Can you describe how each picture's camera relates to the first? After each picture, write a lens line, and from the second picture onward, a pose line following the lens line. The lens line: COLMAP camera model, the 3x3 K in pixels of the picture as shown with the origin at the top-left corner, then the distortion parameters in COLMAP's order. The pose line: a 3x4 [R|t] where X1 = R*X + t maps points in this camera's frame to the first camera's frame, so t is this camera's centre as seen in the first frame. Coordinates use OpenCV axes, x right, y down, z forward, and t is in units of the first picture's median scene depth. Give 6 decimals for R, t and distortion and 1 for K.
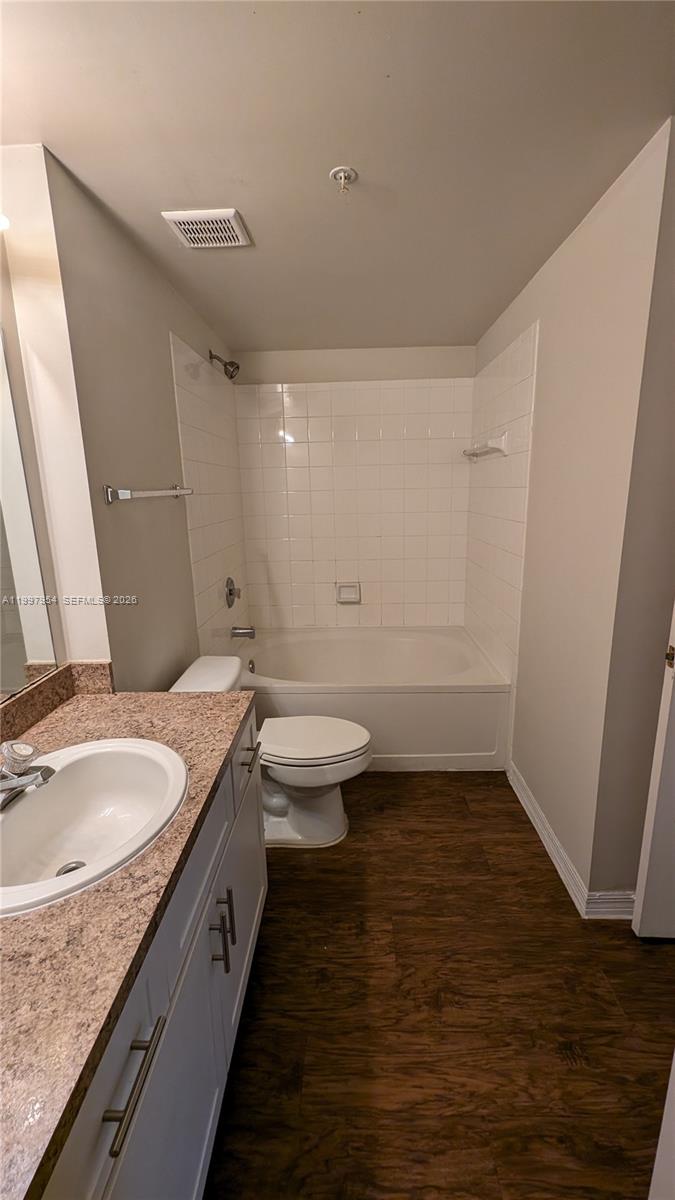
lens RADIAL K [[493.5, 0, 337.5], [0, 493.5, 600.0], [0, 0, 1]] dist [0.001670, -0.000171]
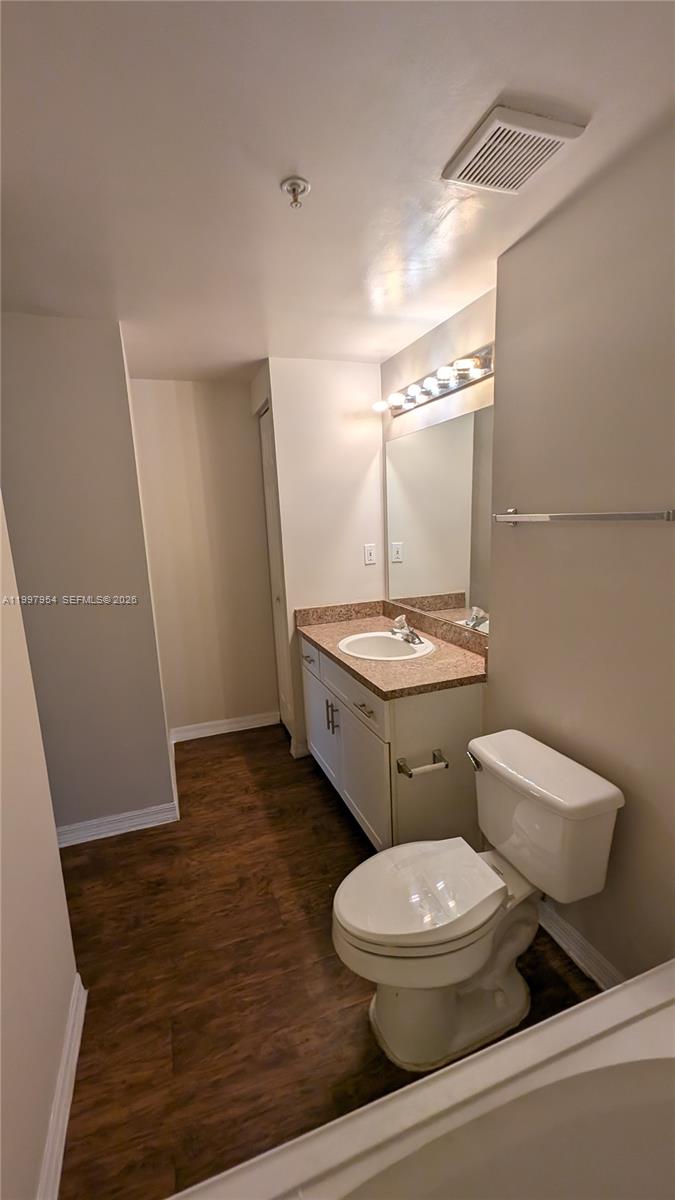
lens RADIAL K [[493.5, 0, 337.5], [0, 493.5, 600.0], [0, 0, 1]] dist [0.001670, -0.000171]
pose [[-0.927420, 0.124978, -0.352523, 0.326511], [-0.019716, 0.924875, 0.379759, -0.465228], [0.373501, 0.359146, -0.855284, 1.919257]]
